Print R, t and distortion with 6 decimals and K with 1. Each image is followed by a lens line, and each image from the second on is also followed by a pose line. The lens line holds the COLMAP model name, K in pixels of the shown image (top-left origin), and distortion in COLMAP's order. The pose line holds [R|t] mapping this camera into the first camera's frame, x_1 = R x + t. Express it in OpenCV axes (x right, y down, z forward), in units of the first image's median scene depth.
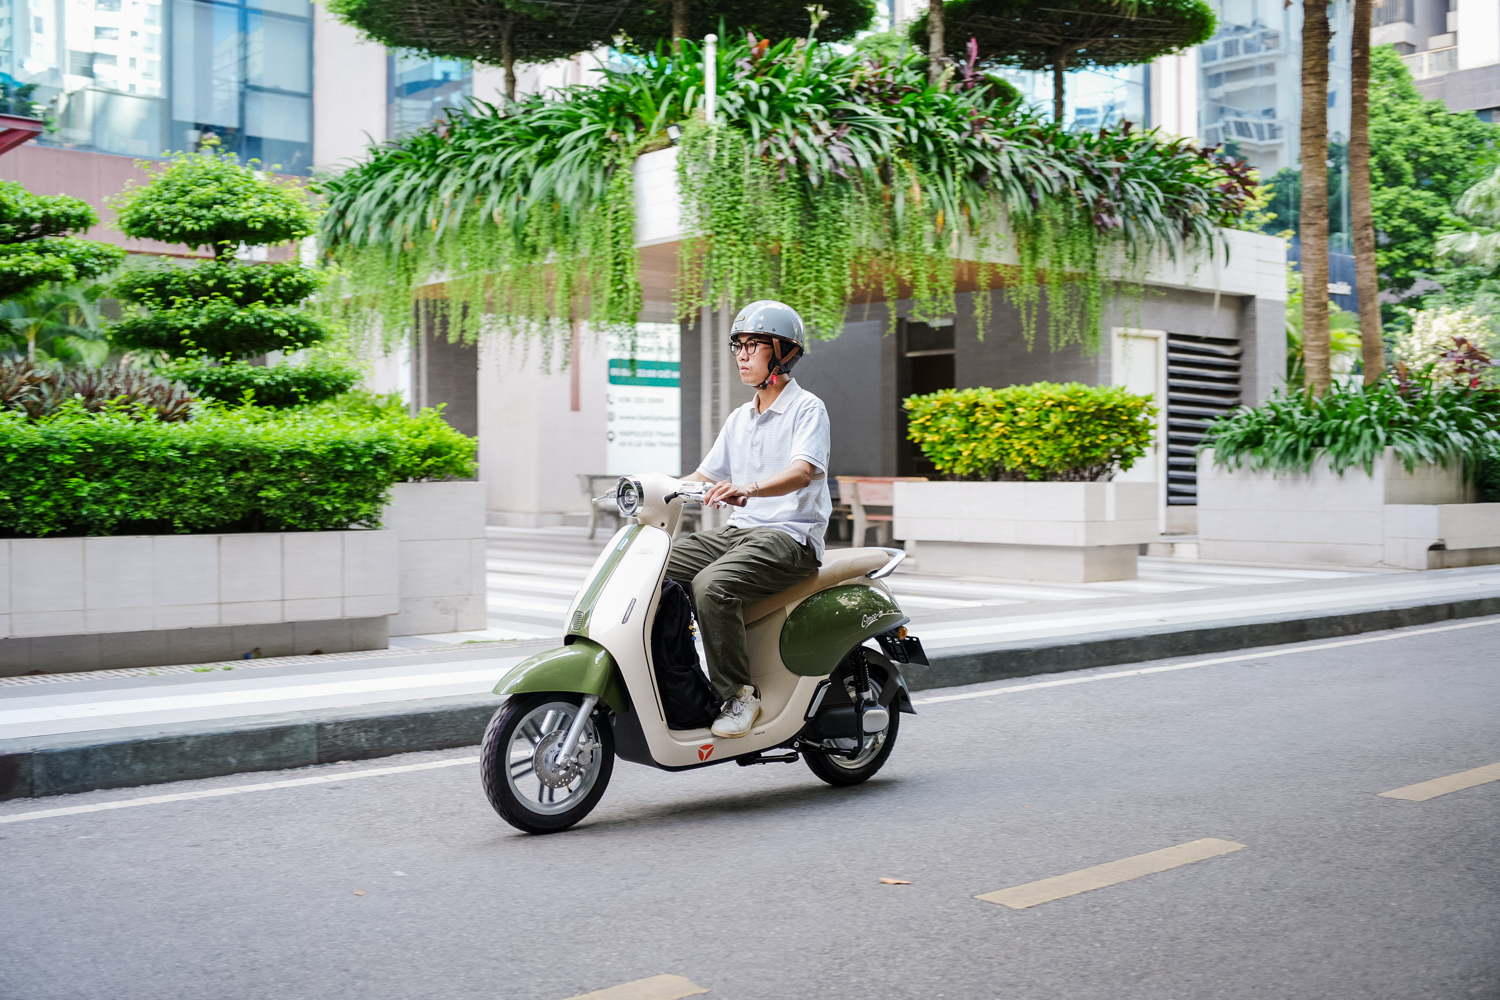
lens RADIAL K [[1723.6, 0, 749.4], [0, 1723.6, 485.4], [0, 0, 1]] dist [-0.056906, 0.052957]
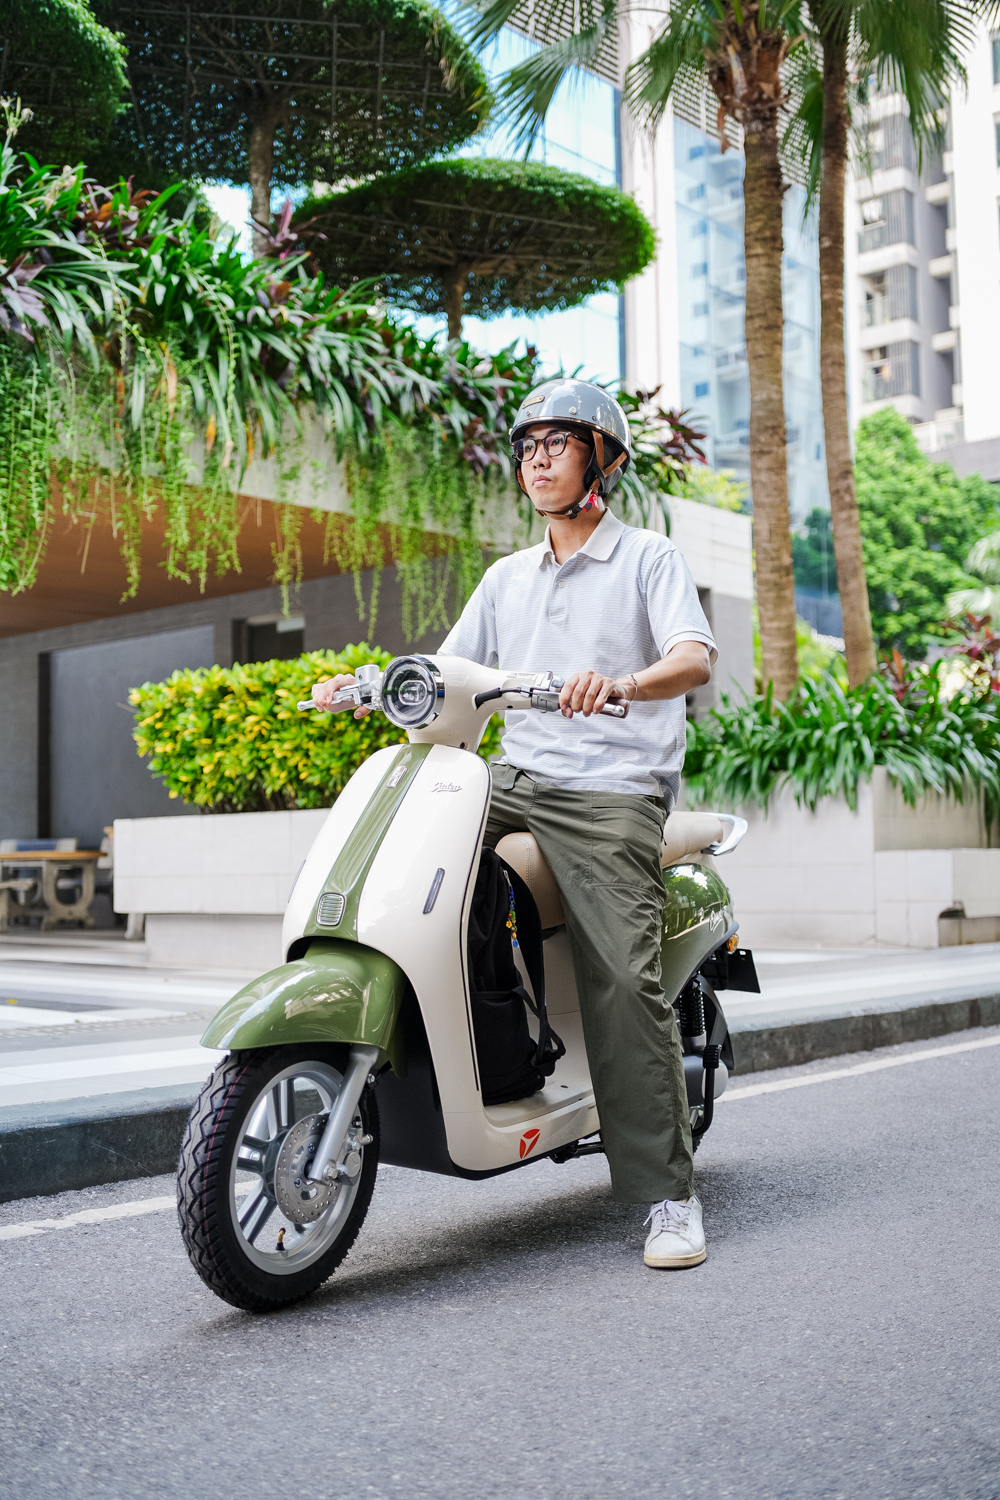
lens RADIAL K [[1723.6, 0, 500.0], [0, 1723.6, 750.0], [0, 0, 1]] dist [-0.056906, 0.052957]
pose [[0.992574, -0.002816, 0.121608, 0.138881], [0.012428, 0.996849, -0.078349, 0.021752], [-0.121004, 0.079279, 0.989481, 0.337188]]
